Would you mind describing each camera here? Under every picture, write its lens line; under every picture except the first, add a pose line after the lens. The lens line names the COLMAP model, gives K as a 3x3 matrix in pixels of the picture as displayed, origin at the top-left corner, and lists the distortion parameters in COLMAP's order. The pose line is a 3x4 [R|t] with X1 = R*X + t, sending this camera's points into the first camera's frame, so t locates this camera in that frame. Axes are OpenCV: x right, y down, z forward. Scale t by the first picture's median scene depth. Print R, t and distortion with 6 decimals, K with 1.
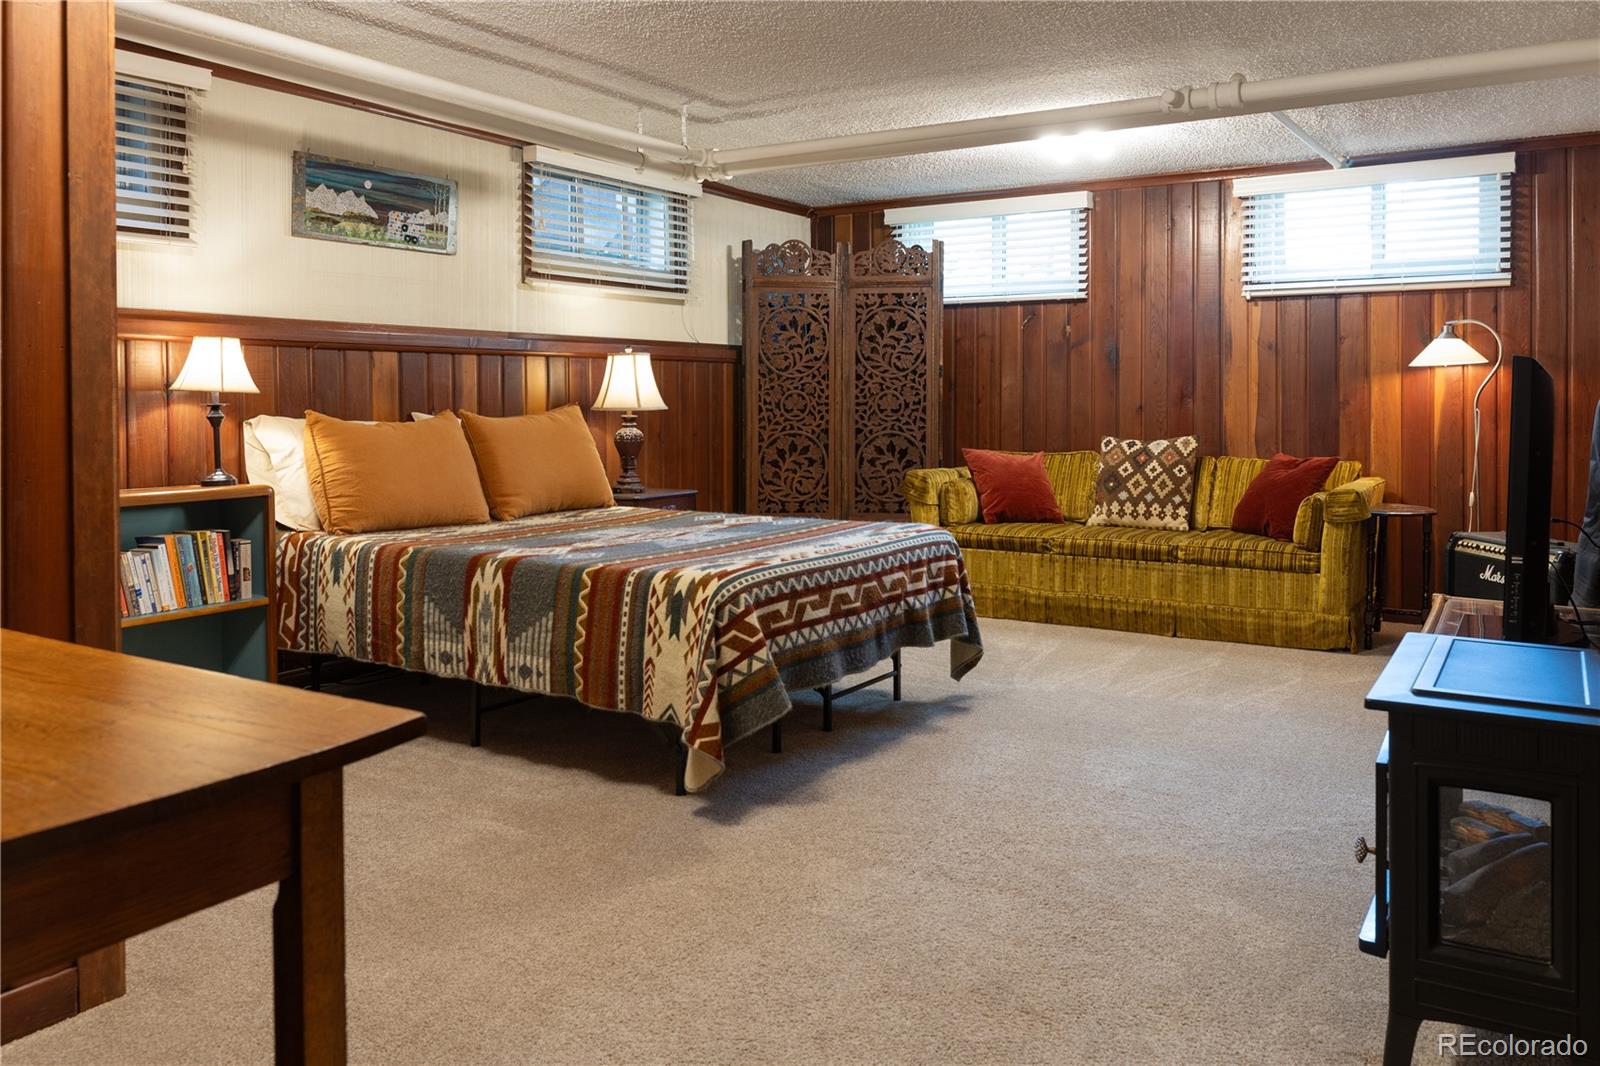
lens RADIAL K [[1232.7, 0, 796.8], [0, 1232.7, 409.1], [0, 0, 1]] dist [0.004433, 0.000342]
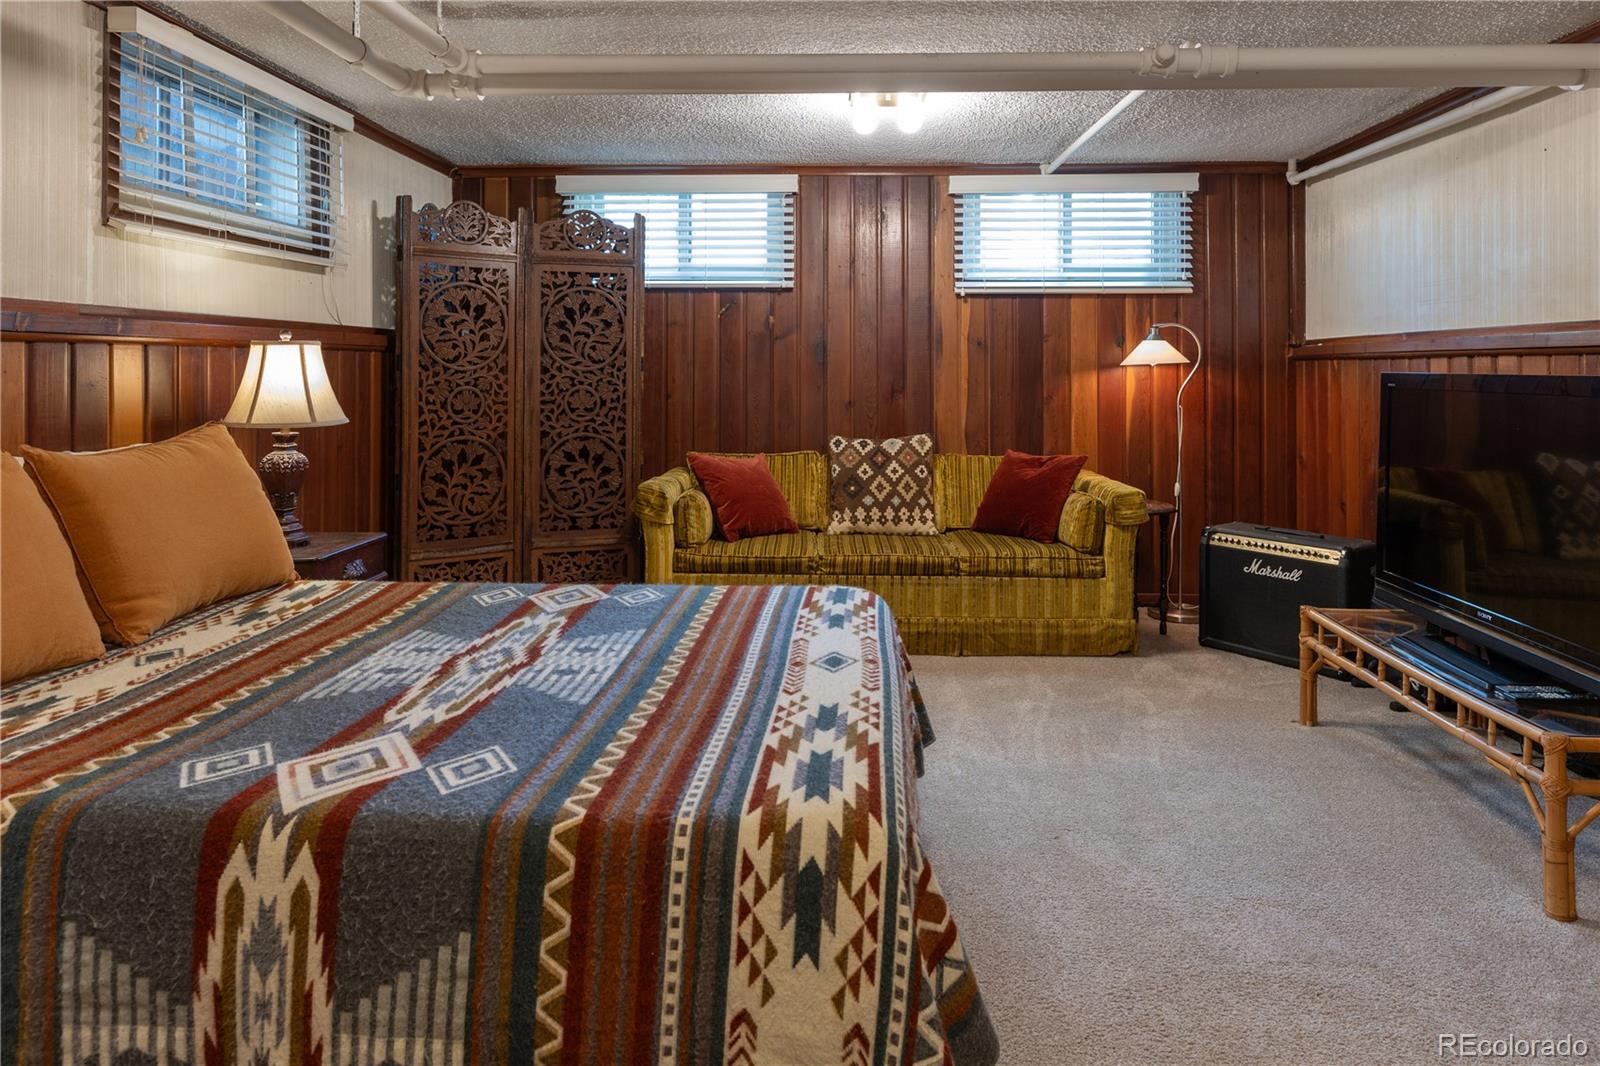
lens RADIAL K [[1039.1, 0, 840.5], [0, 1039.1, 364.5], [0, 0, 1]] dist [0.009336, 0.000349]
pose [[0.863839, 0.004853, 0.503744, -0.193397], [0.002512, 0.999900, -0.013941, -0.028270], [-0.503761, 0.013309, 0.863741, 0.418245]]
